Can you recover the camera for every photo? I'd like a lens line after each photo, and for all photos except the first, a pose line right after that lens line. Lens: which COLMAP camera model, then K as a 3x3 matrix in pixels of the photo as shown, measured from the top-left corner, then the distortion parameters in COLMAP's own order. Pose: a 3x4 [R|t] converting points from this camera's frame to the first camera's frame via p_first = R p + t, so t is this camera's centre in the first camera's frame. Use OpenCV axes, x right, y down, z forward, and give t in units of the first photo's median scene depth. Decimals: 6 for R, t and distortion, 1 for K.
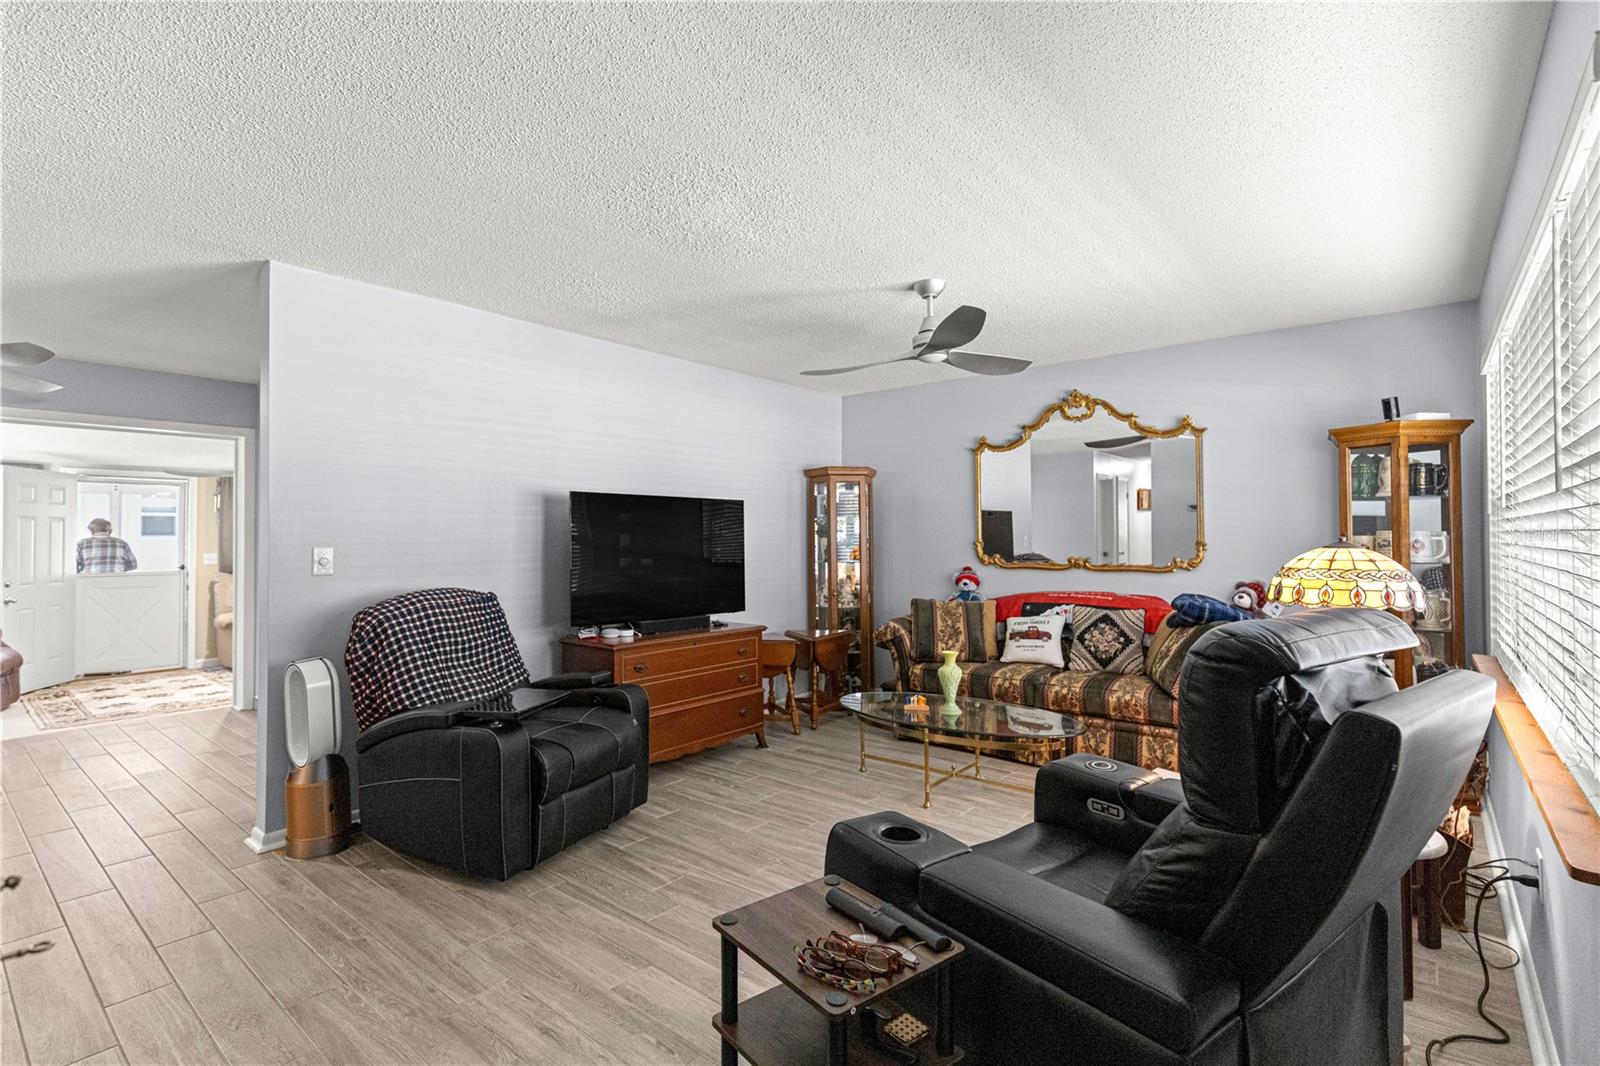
lens RADIAL K [[719.1, 0, 768.3], [0, 719.1, 520.4], [0, 0, 1]] dist [0.008910, -0.002258]
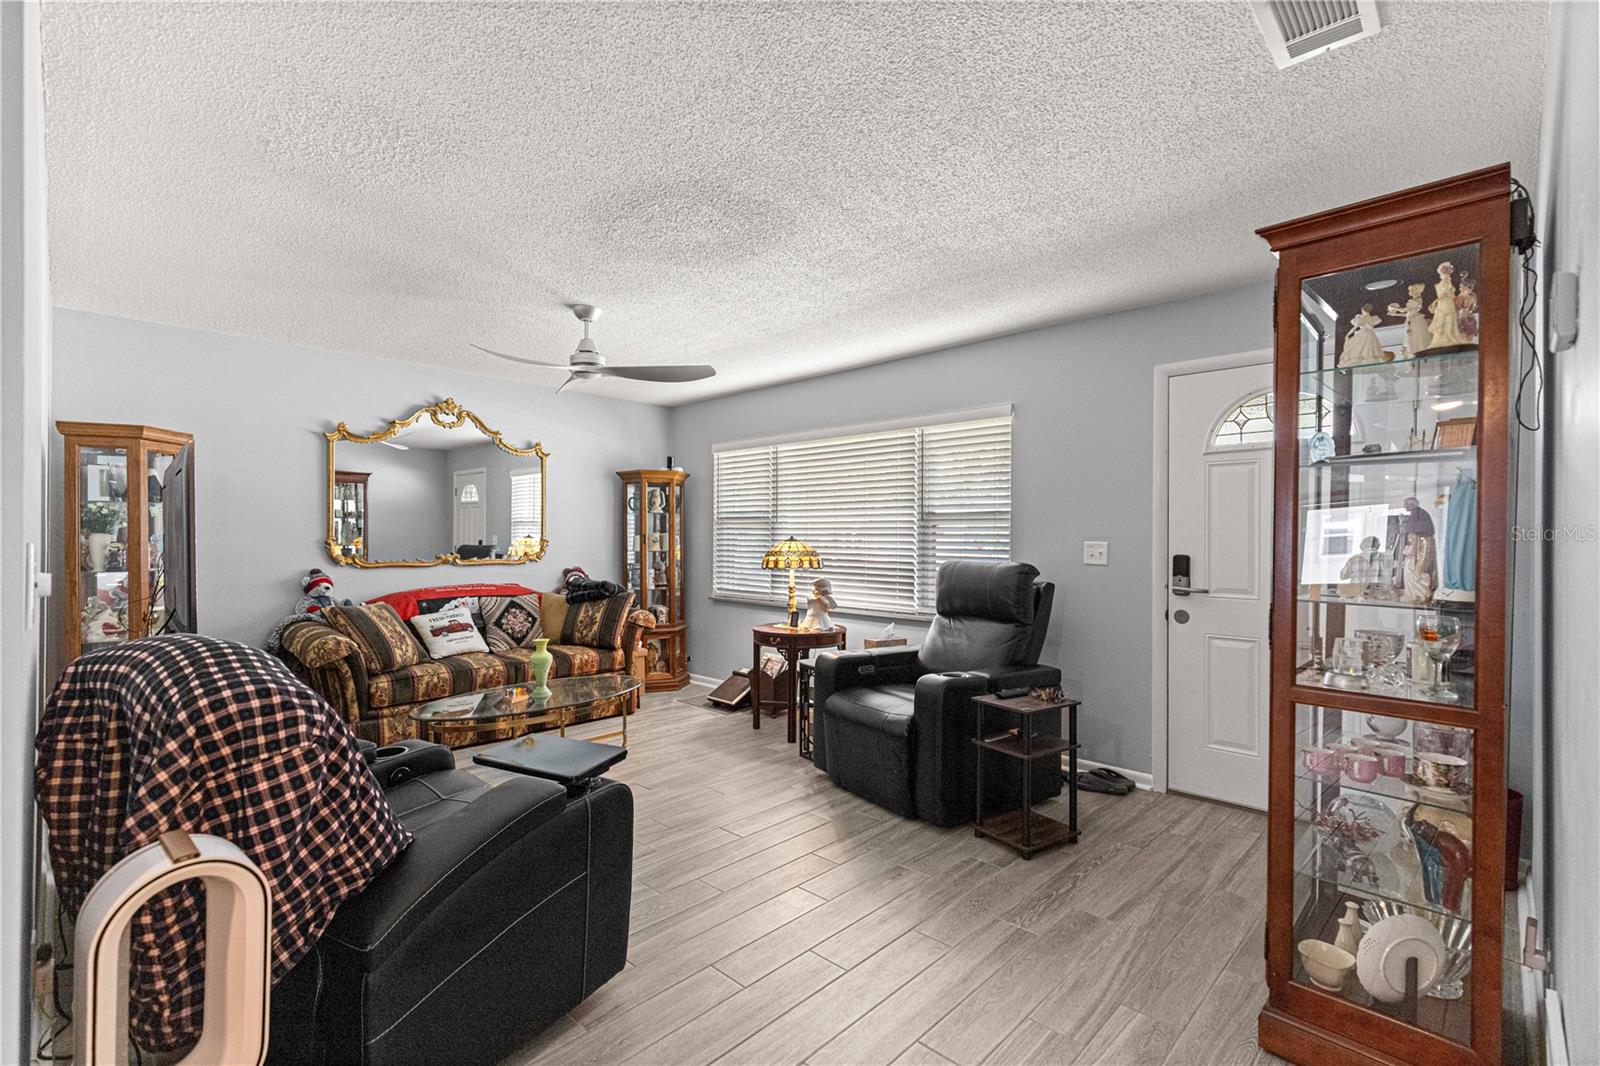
lens RADIAL K [[719.1, 0, 796.8], [0, 719.1, 526.0], [0, 0, 1]] dist [0.008910, -0.002258]
pose [[0.073019, 0.017698, 0.997173, -0.668203], [-0.023966, 0.999585, -0.015986, 0.015521], [-0.997043, -0.022731, 0.073413, 0.445326]]
